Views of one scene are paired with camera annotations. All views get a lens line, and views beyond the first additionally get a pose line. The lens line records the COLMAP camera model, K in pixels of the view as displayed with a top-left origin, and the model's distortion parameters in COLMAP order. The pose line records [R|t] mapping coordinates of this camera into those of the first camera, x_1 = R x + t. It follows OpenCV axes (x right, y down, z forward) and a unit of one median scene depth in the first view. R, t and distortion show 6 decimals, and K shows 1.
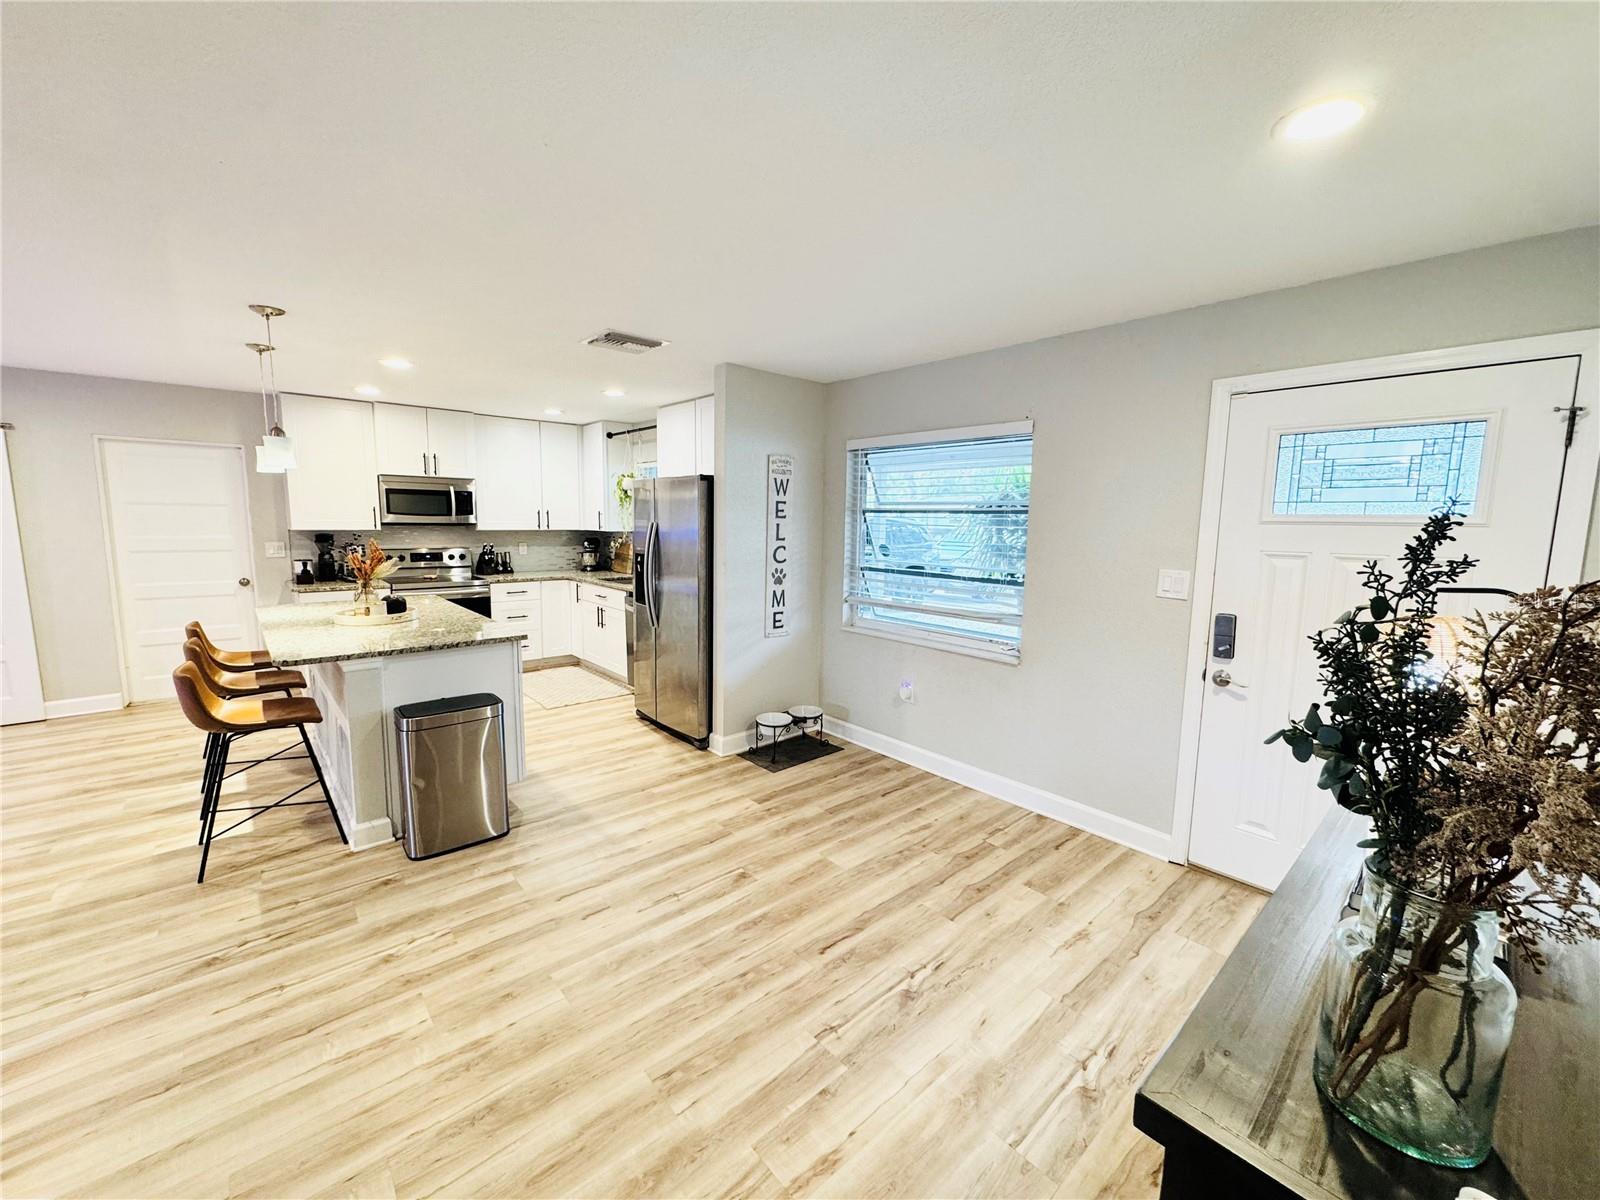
lens RADIAL K [[640.5, 0, 797.9], [0, 640.5, 598.8], [0, 0, 1]] dist [-0.003432, 0.000615]
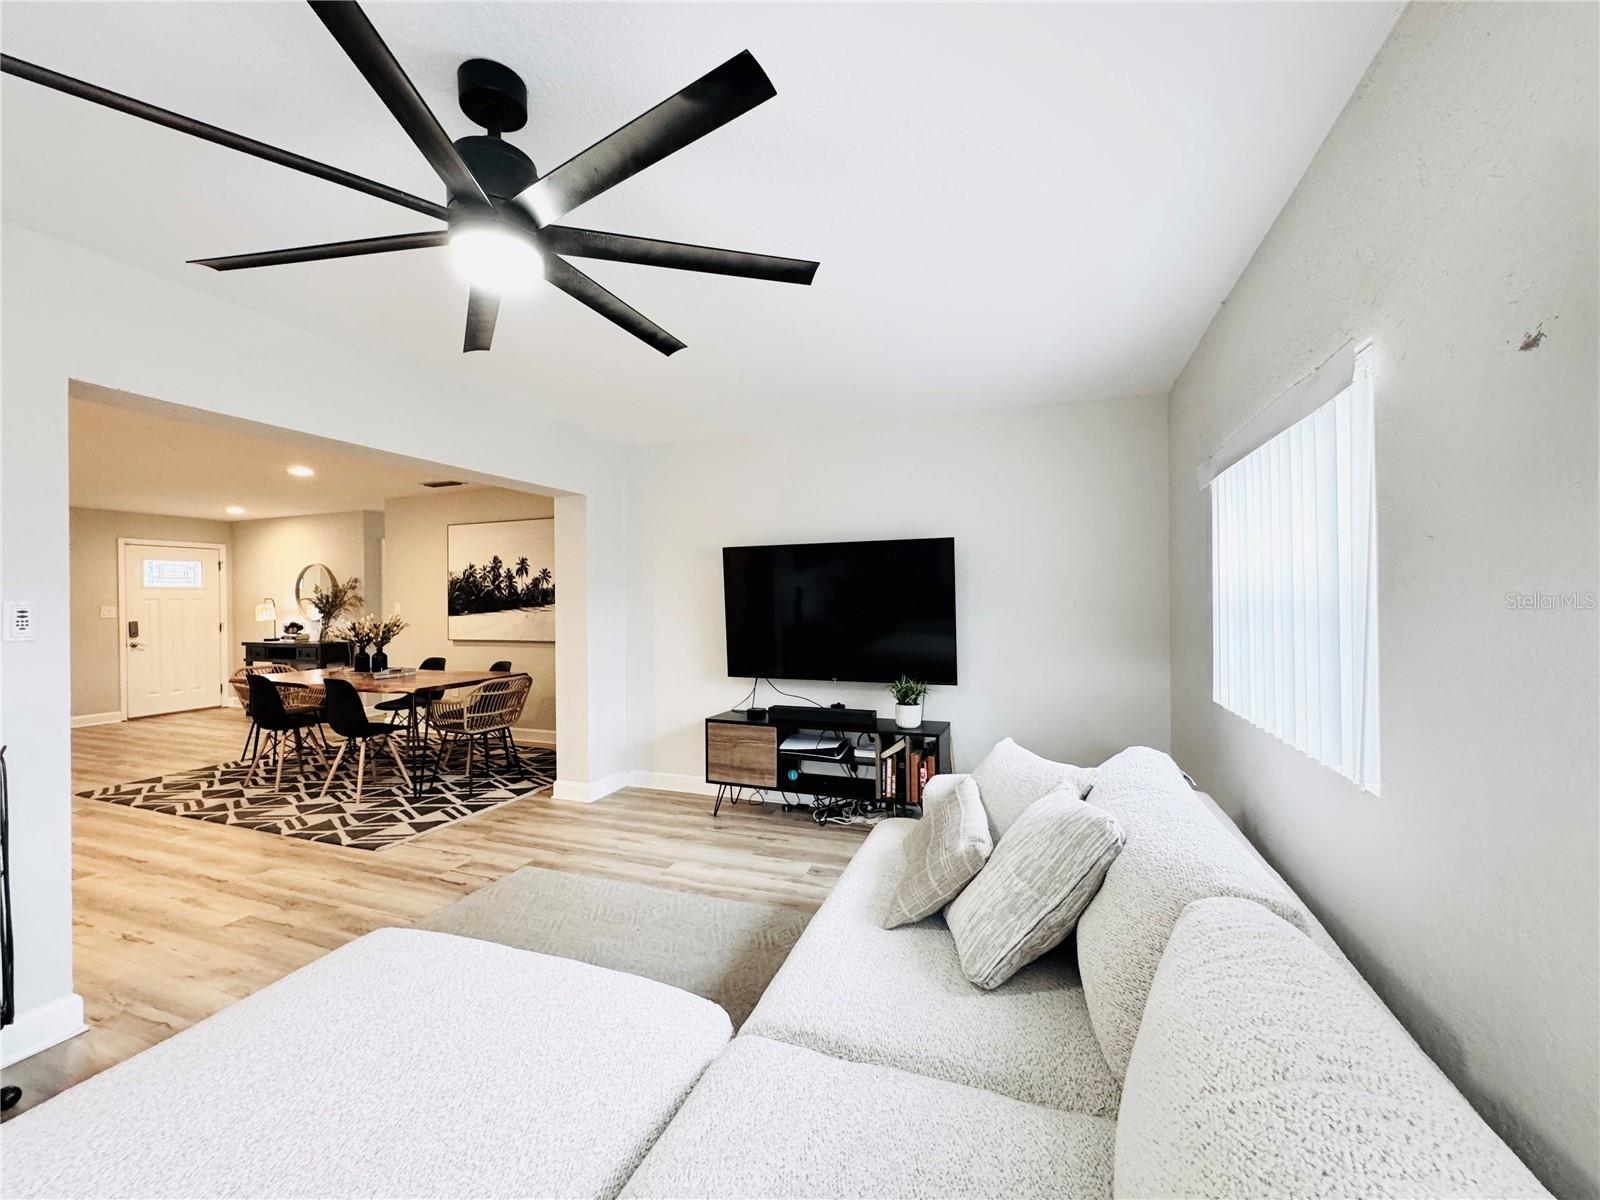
lens RADIAL K [[640.5, 0, 795.9], [0, 640.5, 598.3], [0, 0, 1]] dist [-0.003432, 0.000615]
pose [[-0.467040, -0.005376, 0.884220, -2.291190], [0.117176, 0.990786, 0.067916, 0.053381], [-0.876438, 0.135329, -0.462107, -0.193273]]
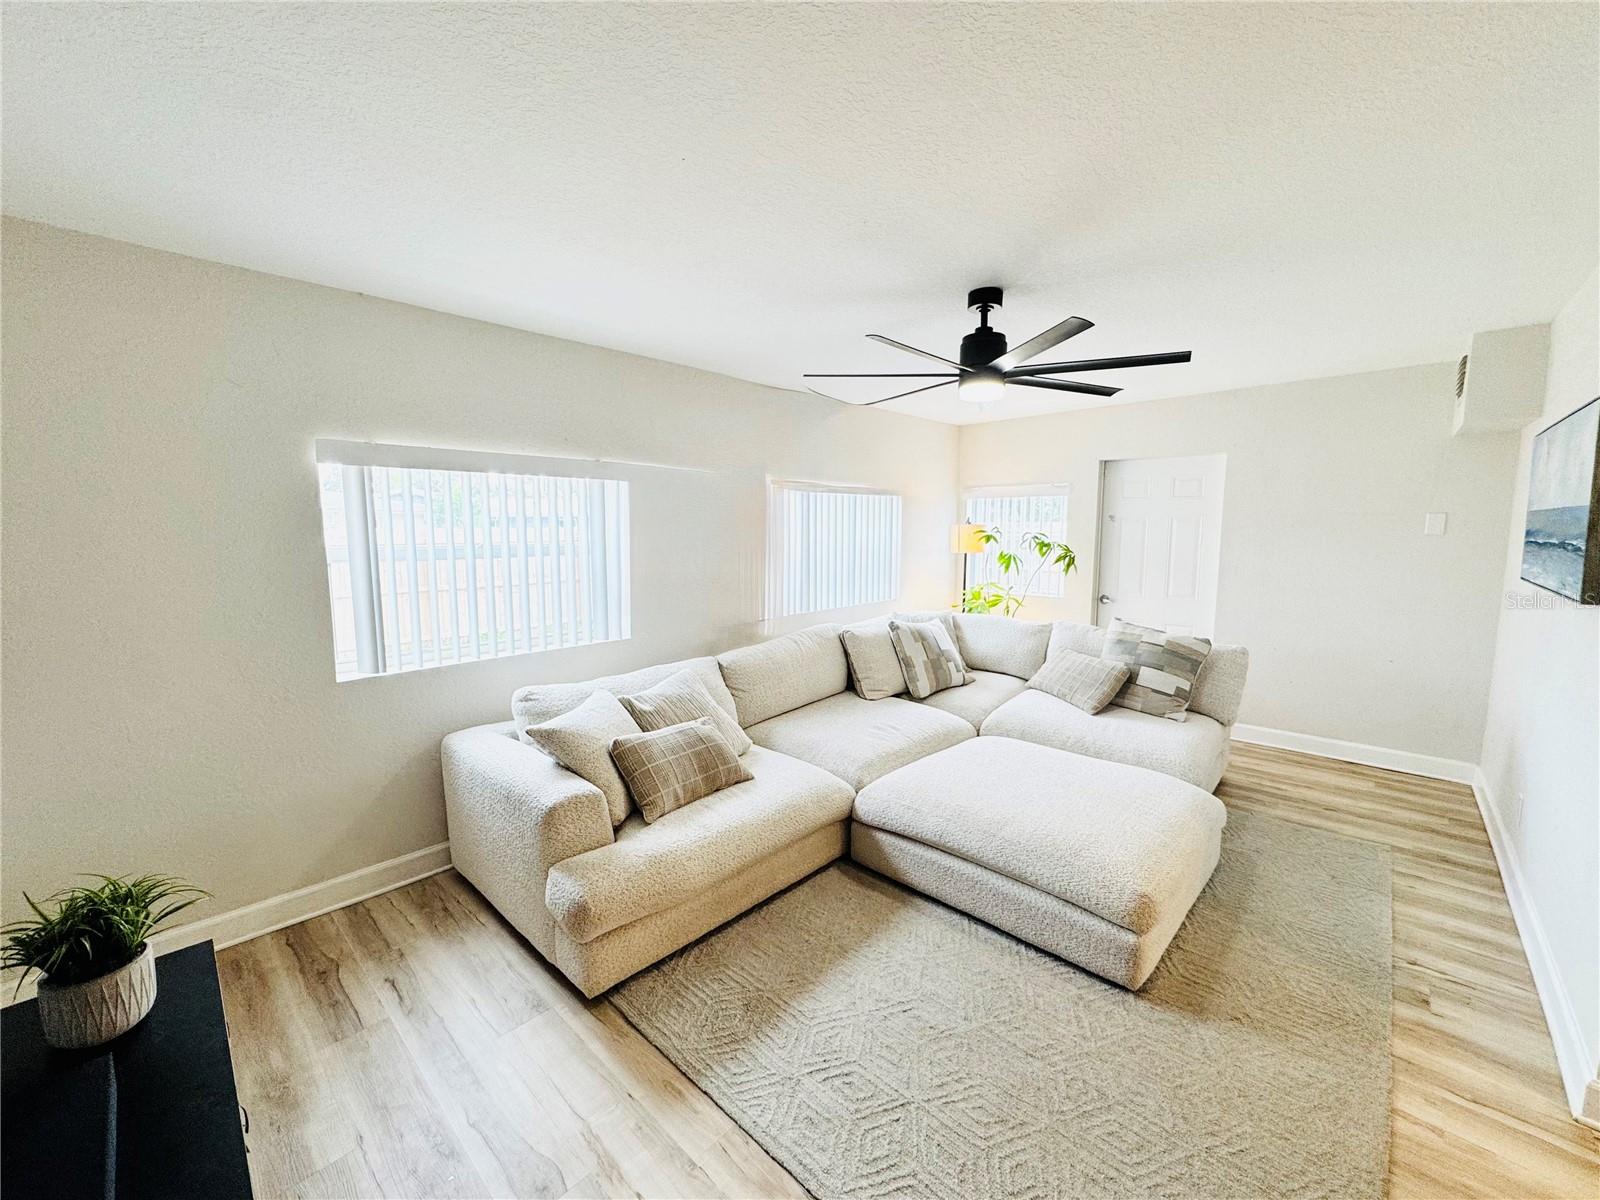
lens RADIAL K [[640.5, 0, 801.5], [0, 640.5, 601.4], [0, 0, 1]] dist [-0.003432, 0.000615]
pose [[0.096452, 0.108971, -0.989354, -1.199101], [-0.130125, 0.986838, 0.096008, 0.046048], [0.986795, 0.119479, 0.109363, -0.483467]]
